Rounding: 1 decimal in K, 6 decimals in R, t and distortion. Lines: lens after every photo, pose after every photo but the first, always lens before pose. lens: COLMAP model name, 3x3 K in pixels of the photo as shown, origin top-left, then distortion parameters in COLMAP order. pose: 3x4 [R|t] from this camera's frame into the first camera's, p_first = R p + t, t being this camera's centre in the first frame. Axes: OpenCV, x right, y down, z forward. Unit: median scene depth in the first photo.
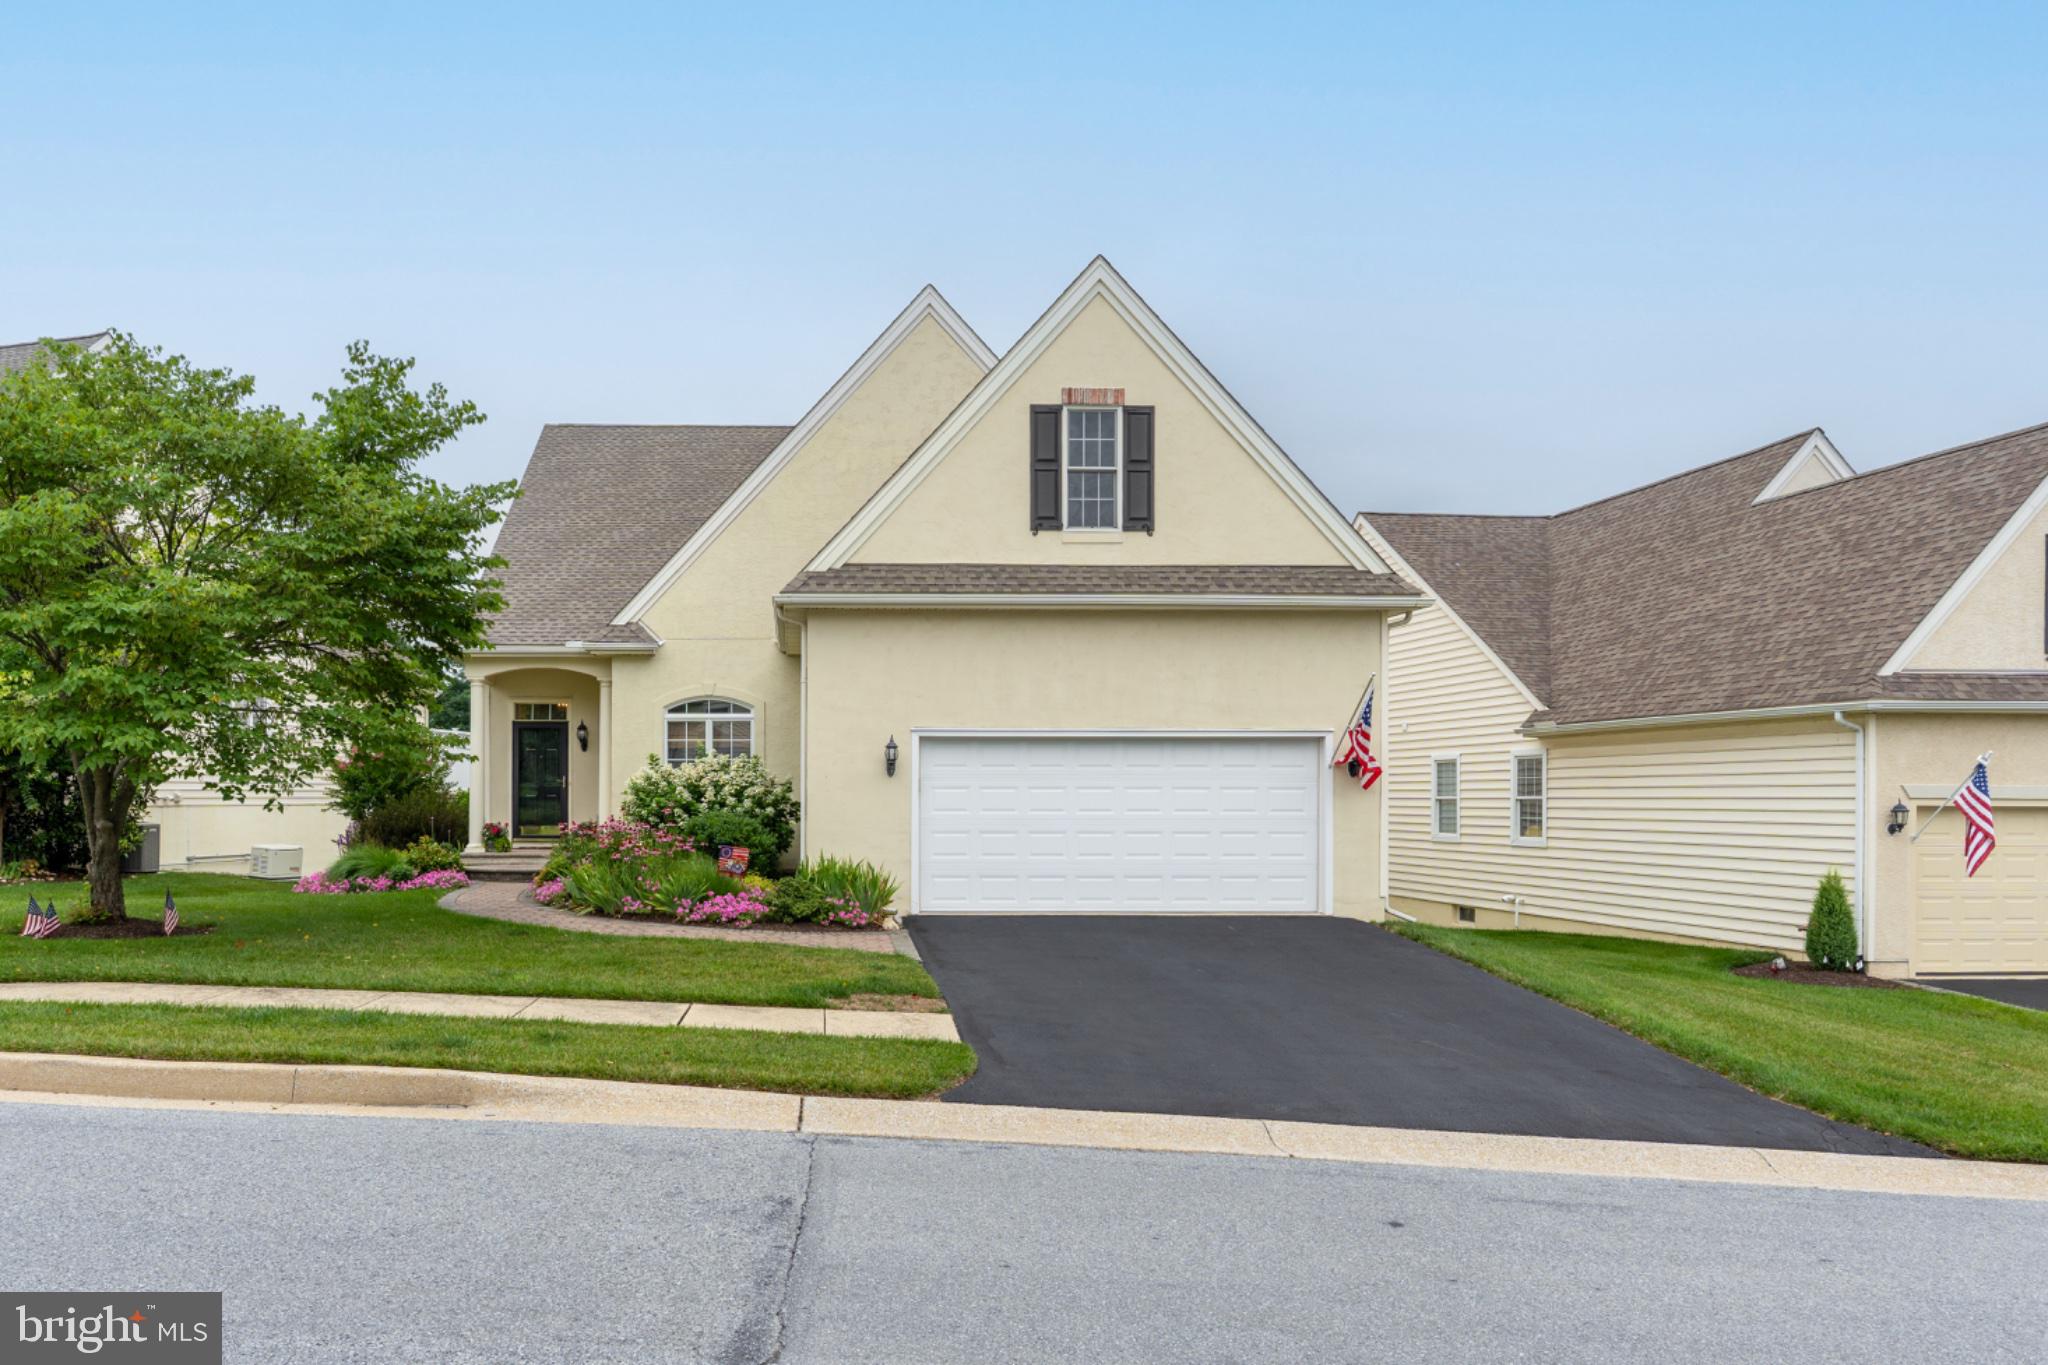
lens RADIAL K [[1305.8, 0, 1079.4], [0, 1305.8, 808.0], [0, 0, 1]] dist [0.008021, 0.000972]
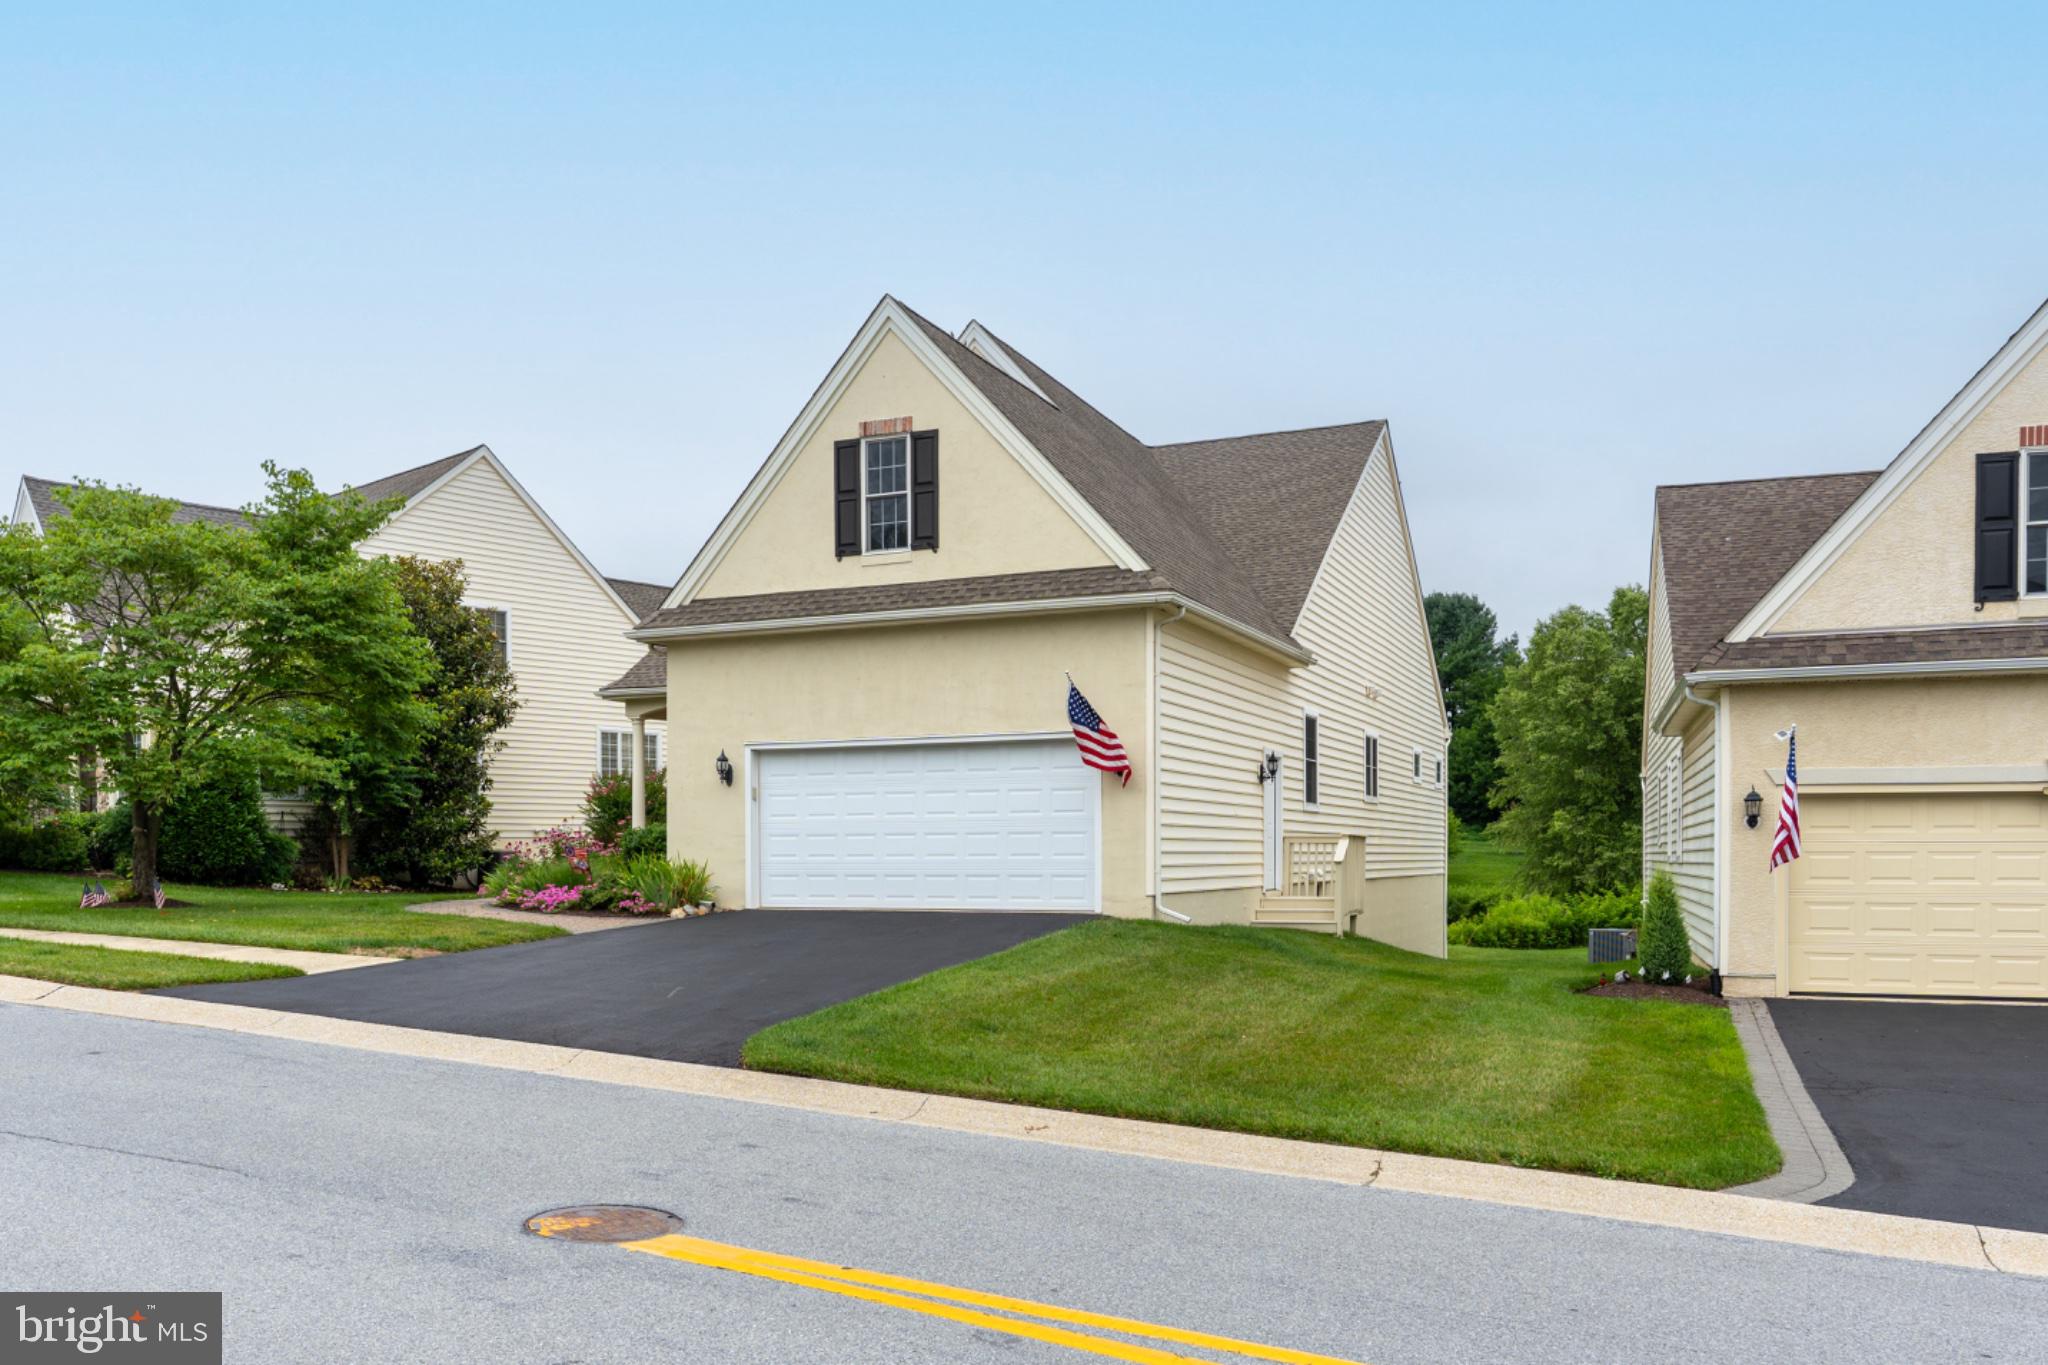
lens RADIAL K [[1366.0, 0, 1047.5], [0, 1366.0, 867.7], [0, 0, 1]] dist [0.009283, 0.000587]
pose [[0.929748, -0.001485, -0.368193, 0.546534], [0.007226, 0.999873, 0.014213, 0.031665], [0.368125, -0.015875, 0.929641, 0.000053]]
